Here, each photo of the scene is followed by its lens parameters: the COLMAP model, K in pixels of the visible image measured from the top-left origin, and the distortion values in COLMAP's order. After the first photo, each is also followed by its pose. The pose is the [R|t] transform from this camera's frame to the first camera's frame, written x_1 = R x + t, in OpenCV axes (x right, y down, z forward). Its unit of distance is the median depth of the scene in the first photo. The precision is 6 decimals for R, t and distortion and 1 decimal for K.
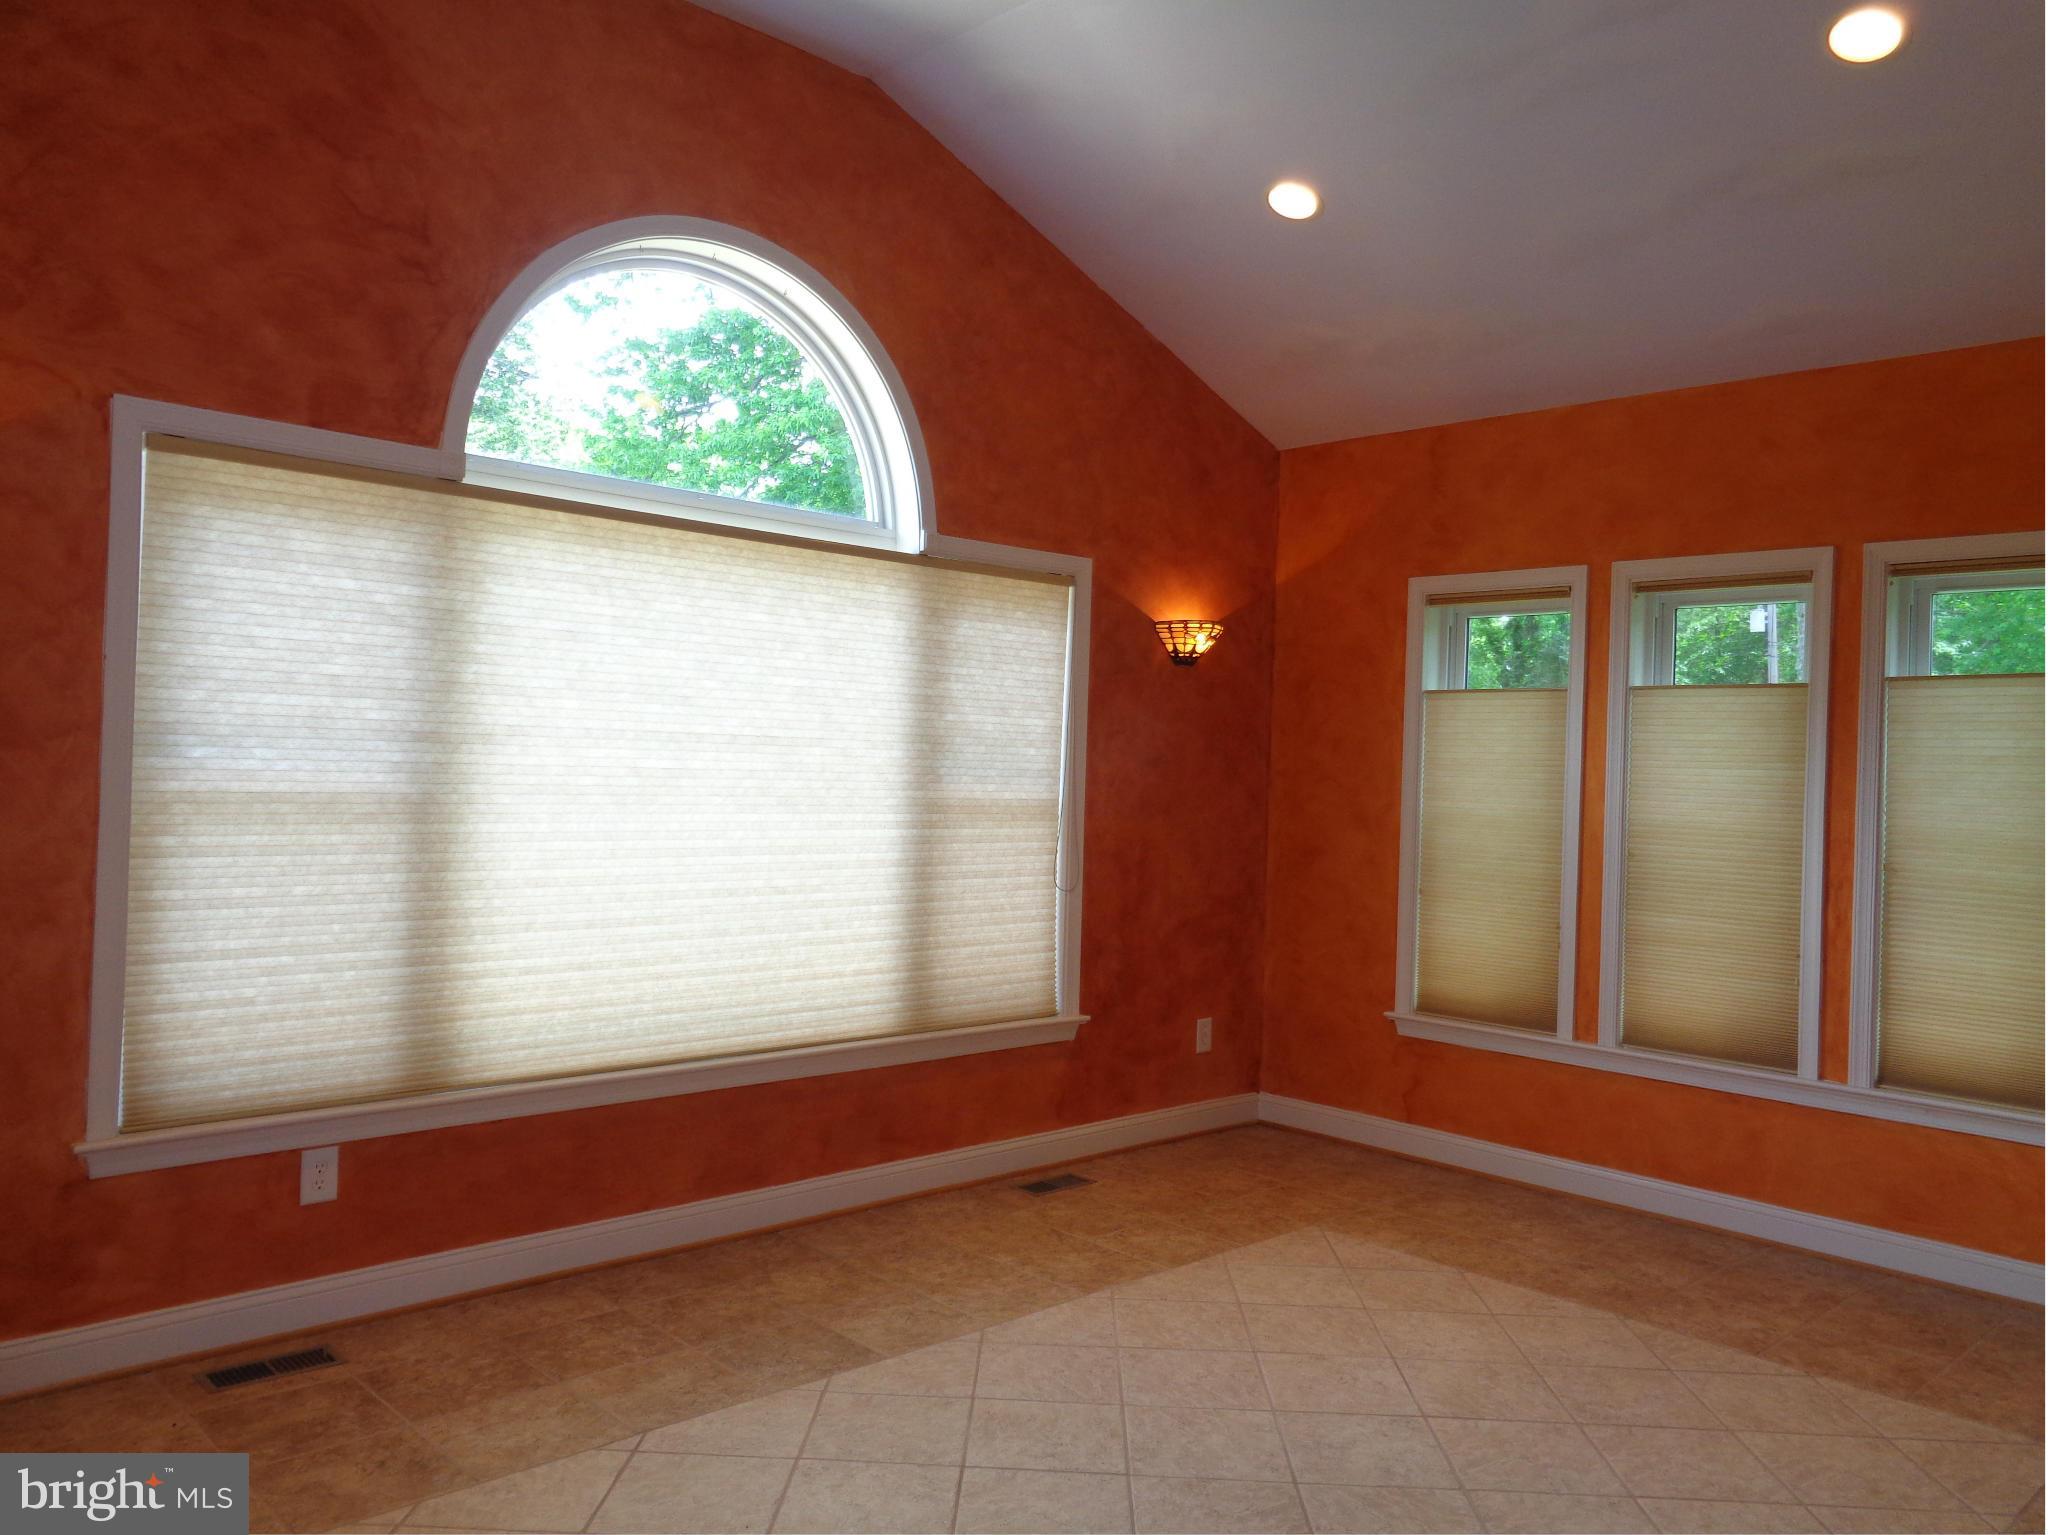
lens RADIAL K [[1541.9, 0, 1024.0], [0, 1541.9, 767.5], [0, 0, 1]] dist [0.002369, 0.000178]
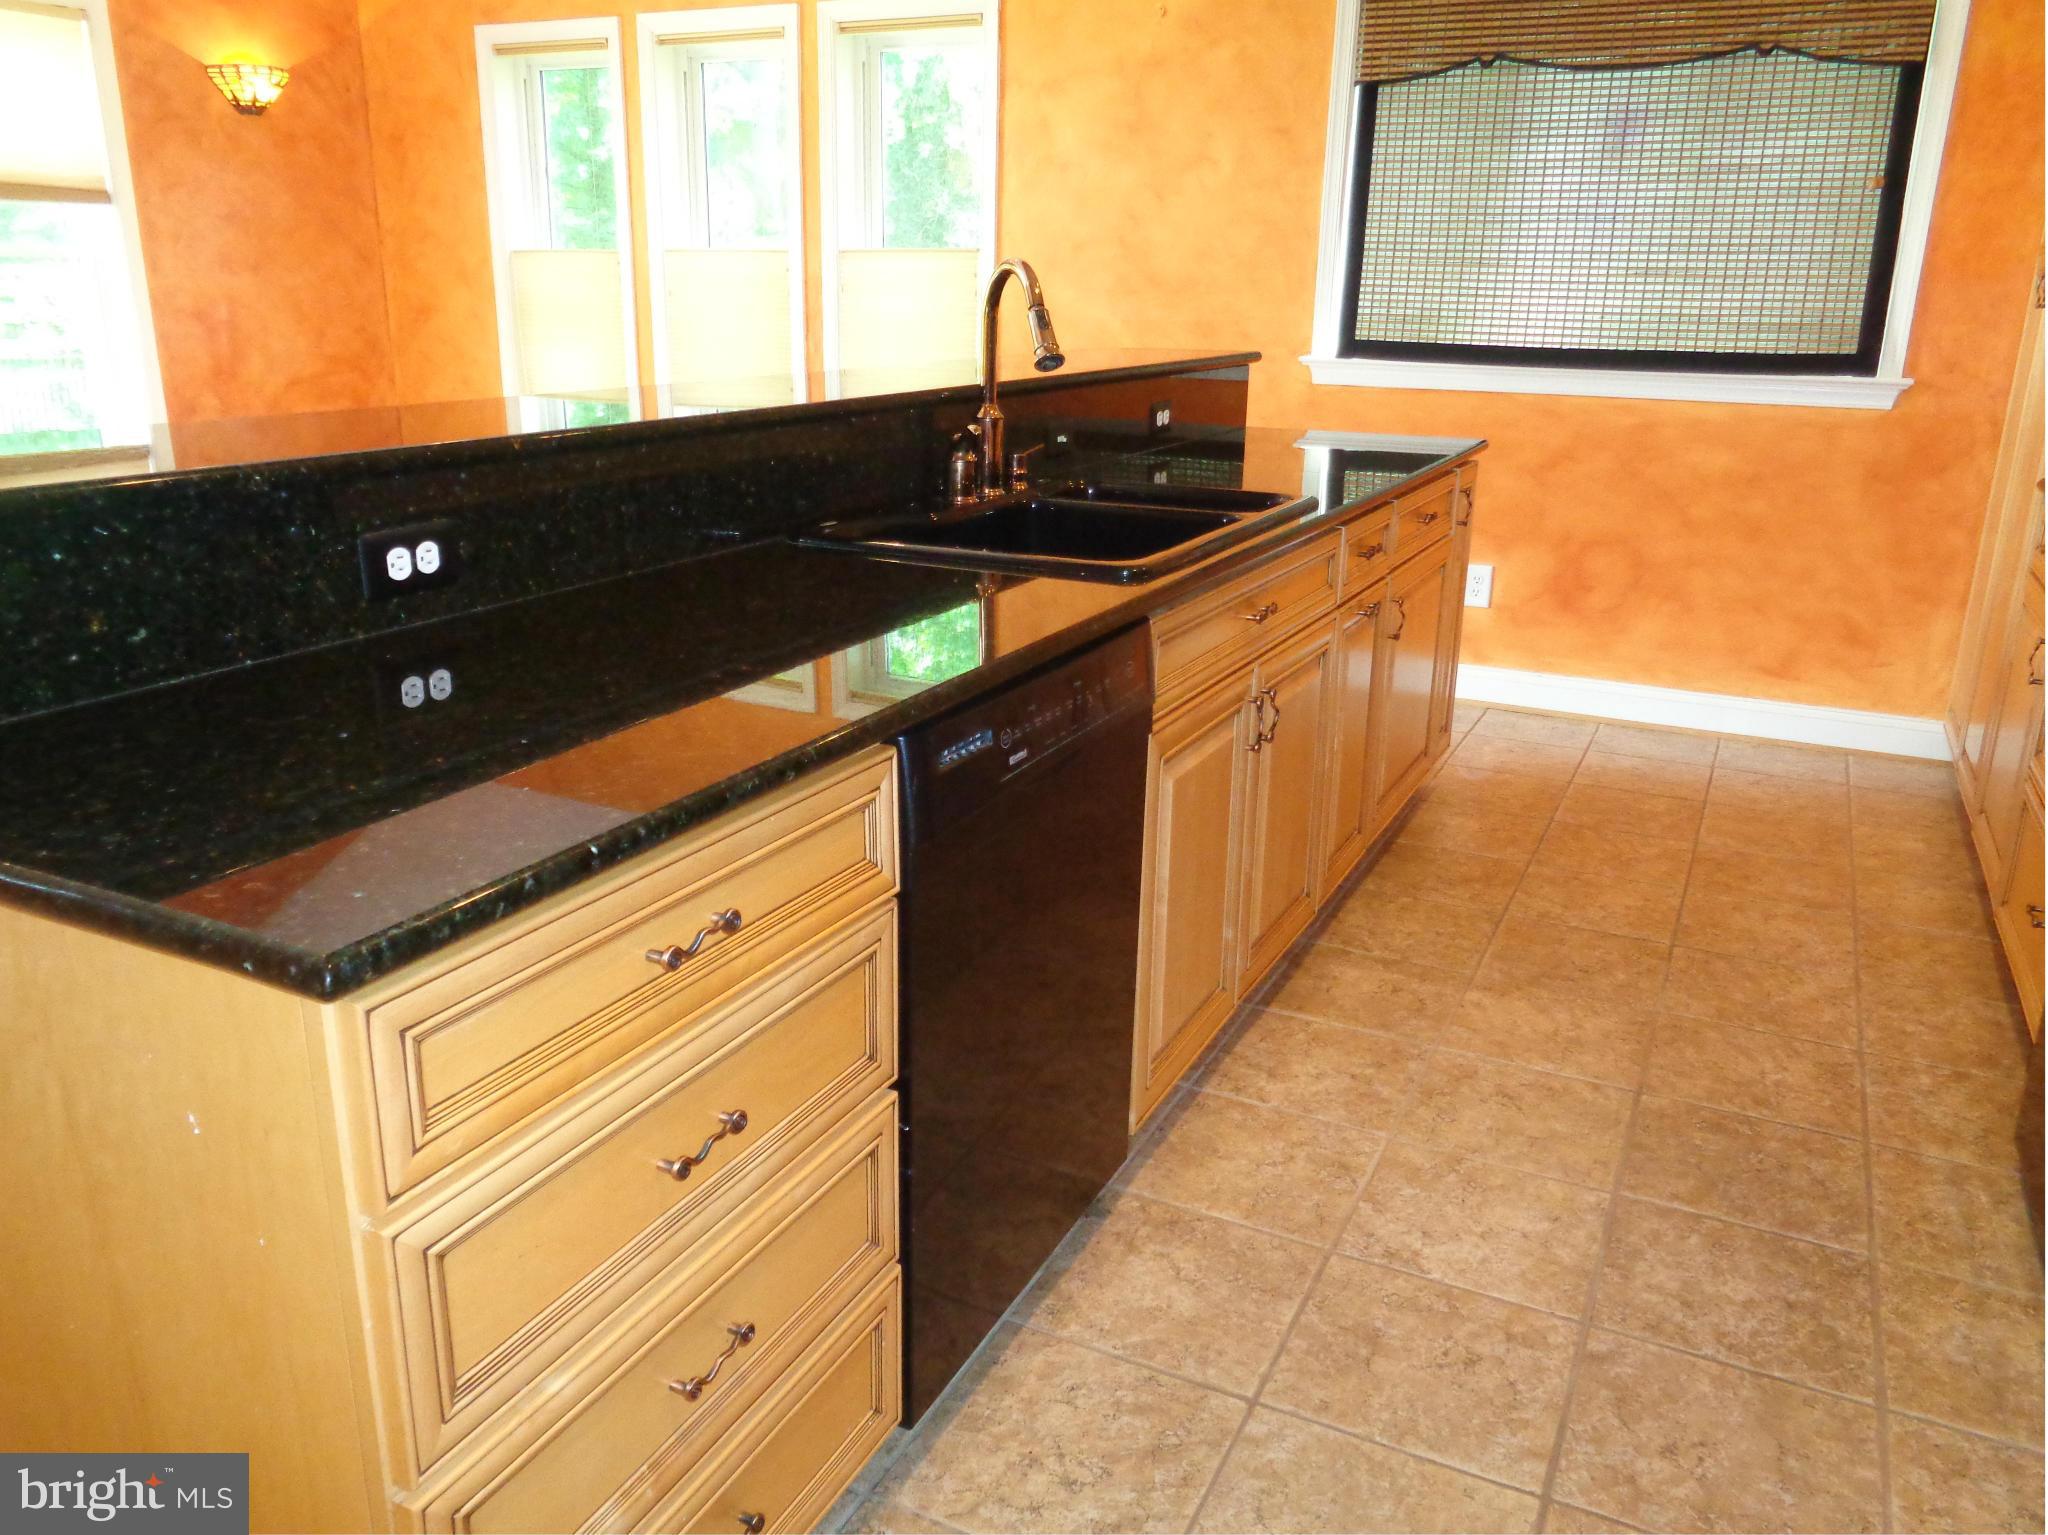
lens RADIAL K [[1541.9, 0, 1024.0], [0, 1541.9, 767.5], [0, 0, 1]] dist [0.002369, 0.000178]
pose [[0.941144, -0.116397, 0.317331, 0.210770], [0.012940, 0.950555, 0.310286, 0.031793], [-0.337757, -0.287918, 0.896116, -0.183382]]
